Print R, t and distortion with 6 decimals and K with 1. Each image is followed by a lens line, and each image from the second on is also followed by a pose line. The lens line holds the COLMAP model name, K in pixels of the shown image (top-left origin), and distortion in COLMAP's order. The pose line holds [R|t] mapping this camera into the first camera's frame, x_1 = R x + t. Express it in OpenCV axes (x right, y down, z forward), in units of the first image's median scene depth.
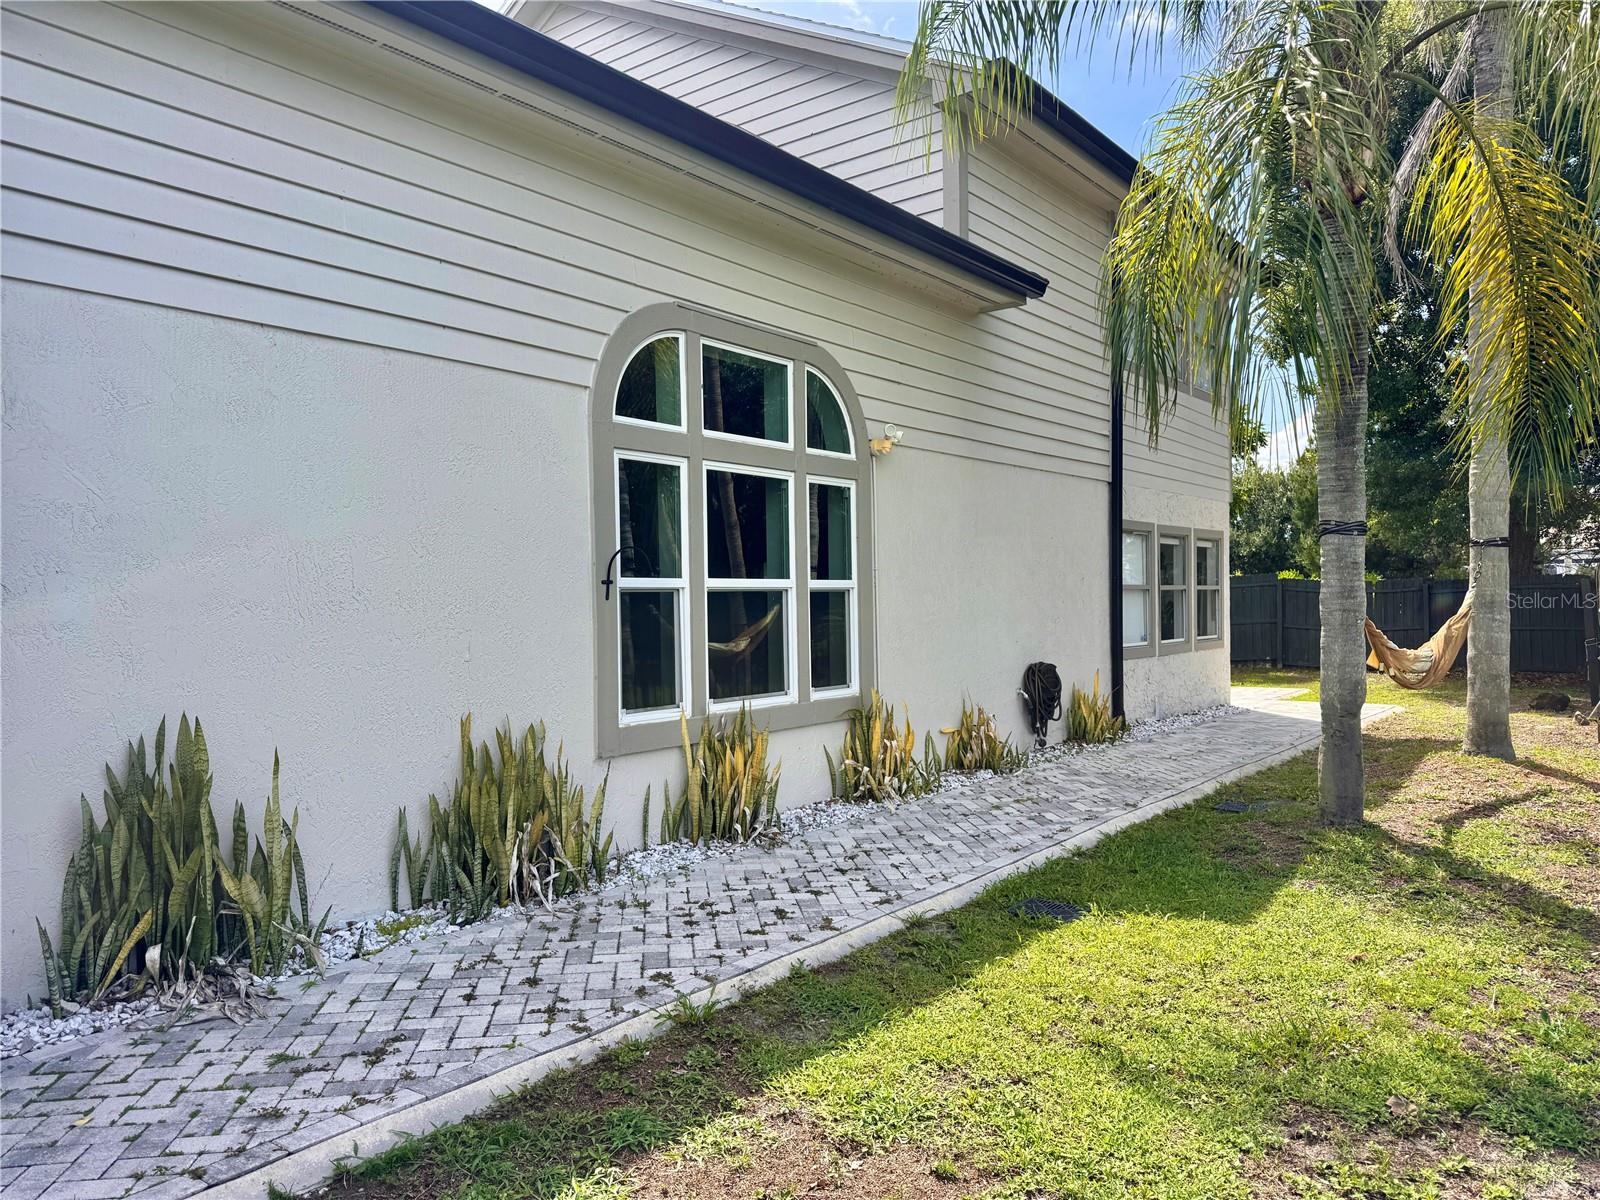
lens RADIAL K [[1140.4, 0, 800.0], [0, 1140.4, 600.0], [0, 0, 1]] dist [0.074902, -0.112204]
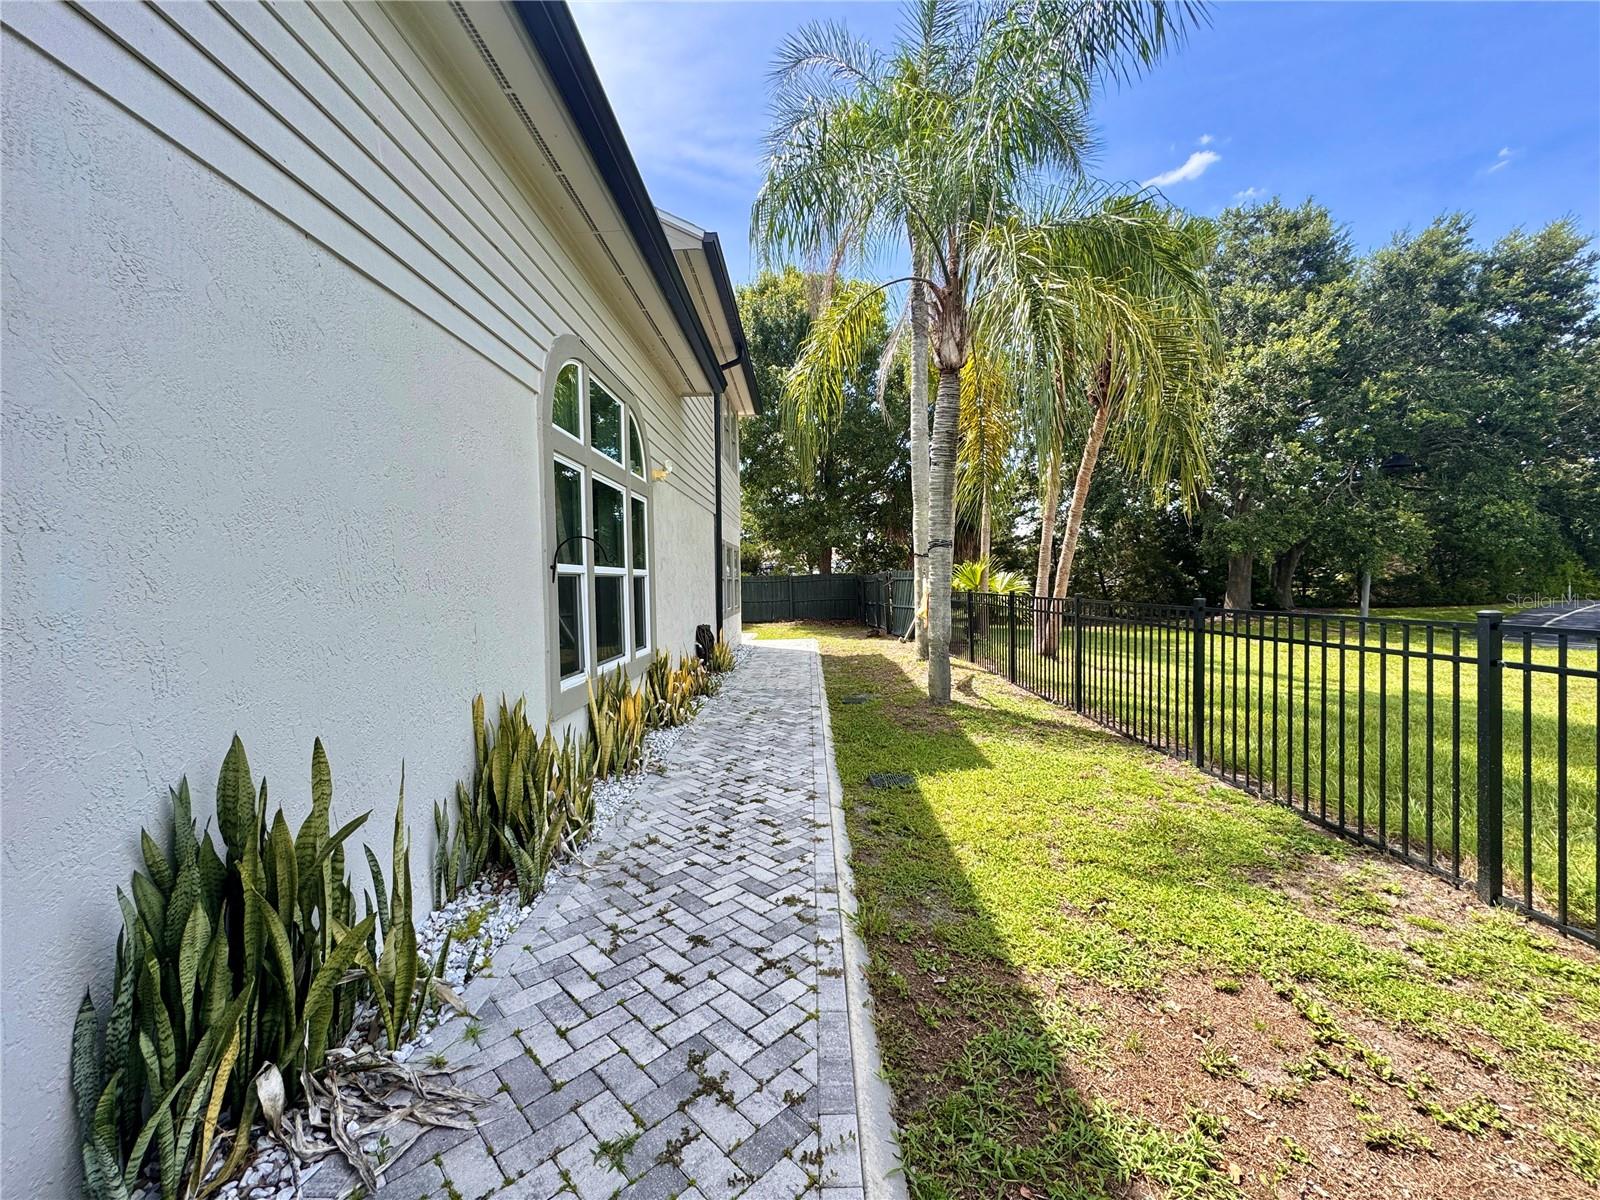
lens RADIAL K [[644.7, 0, 800.0], [0, 644.7, 600.0], [0, 0, 1]] dist [-0.001717, -0.000525]
pose [[0.798596, -0.014184, 0.601700, -0.438312], [0.008328, 0.999887, 0.012517, 0.015954], [-0.601810, -0.004985, 0.798624, 0.421102]]
